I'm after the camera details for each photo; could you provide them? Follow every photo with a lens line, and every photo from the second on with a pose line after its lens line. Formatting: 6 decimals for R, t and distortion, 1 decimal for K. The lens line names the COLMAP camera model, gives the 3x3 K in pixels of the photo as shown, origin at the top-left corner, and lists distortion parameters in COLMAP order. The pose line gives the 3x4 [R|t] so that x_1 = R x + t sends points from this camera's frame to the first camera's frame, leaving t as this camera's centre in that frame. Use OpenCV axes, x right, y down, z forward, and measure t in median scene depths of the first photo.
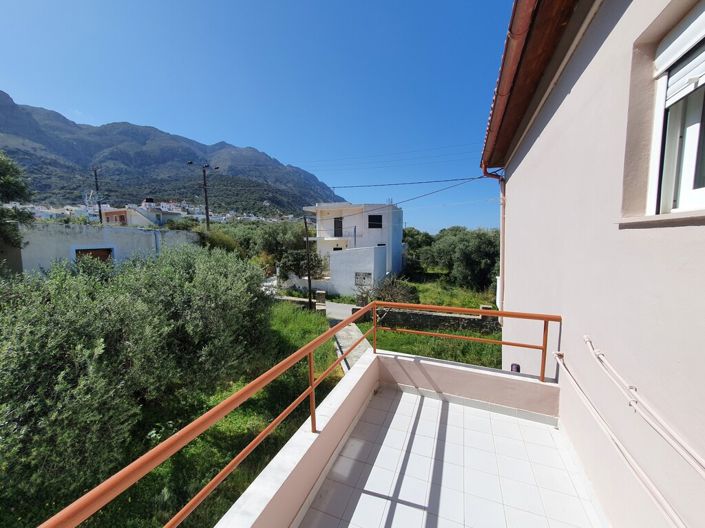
lens RADIAL K [[277.8, 0, 352.4], [0, 277.8, 263.6], [0, 0, 1]] dist [-0.000698, 0.000421]
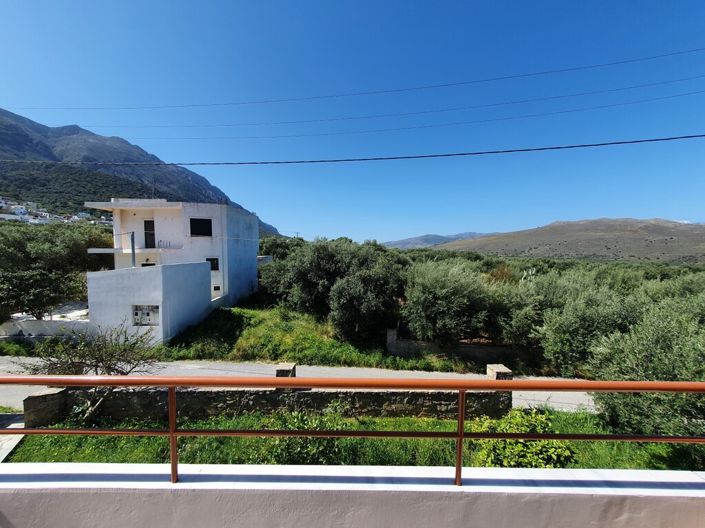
lens RADIAL K [[277.8, 0, 353.4], [0, 277.8, 263.7], [0, 0, 1]] dist [-0.000698, 0.000421]
pose [[0.938298, -0.012966, 0.345585, 0.204725], [0.025560, 0.999164, -0.031909, -0.023010], [-0.344882, 0.038773, 0.937845, 0.184498]]
